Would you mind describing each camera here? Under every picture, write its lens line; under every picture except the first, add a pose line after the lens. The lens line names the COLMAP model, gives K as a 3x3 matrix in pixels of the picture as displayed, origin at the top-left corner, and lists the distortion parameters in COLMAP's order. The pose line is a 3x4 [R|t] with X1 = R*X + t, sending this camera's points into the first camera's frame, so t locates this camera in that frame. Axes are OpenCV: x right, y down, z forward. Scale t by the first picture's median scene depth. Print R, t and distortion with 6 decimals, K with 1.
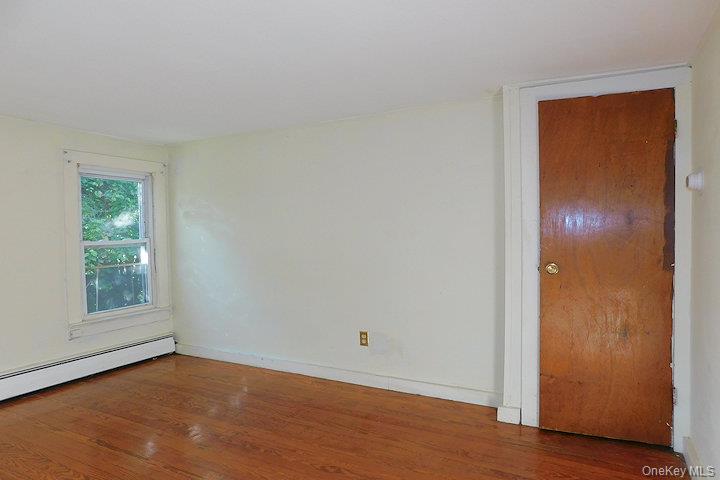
lens RADIAL K [[493.2, 0, 360.0], [0, 493.2, 240.0], [0, 0, 1]] dist [-0.002019, 0.002200]
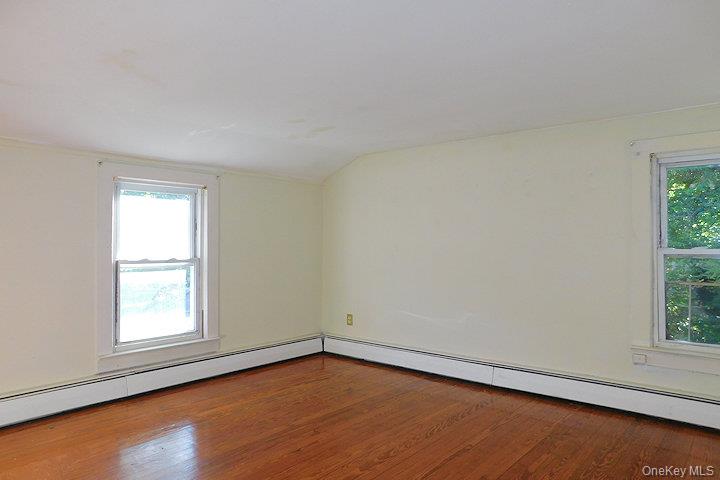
lens RADIAL K [[493.2, 0, 360.0], [0, 493.2, 240.0], [0, 0, 1]] dist [-0.002019, 0.002200]
pose [[-0.221801, 0.004917, -0.975080, 0.376357], [-0.014532, 0.999860, 0.008348, -0.012269], [0.974984, 0.016022, -0.221698, 0.798039]]
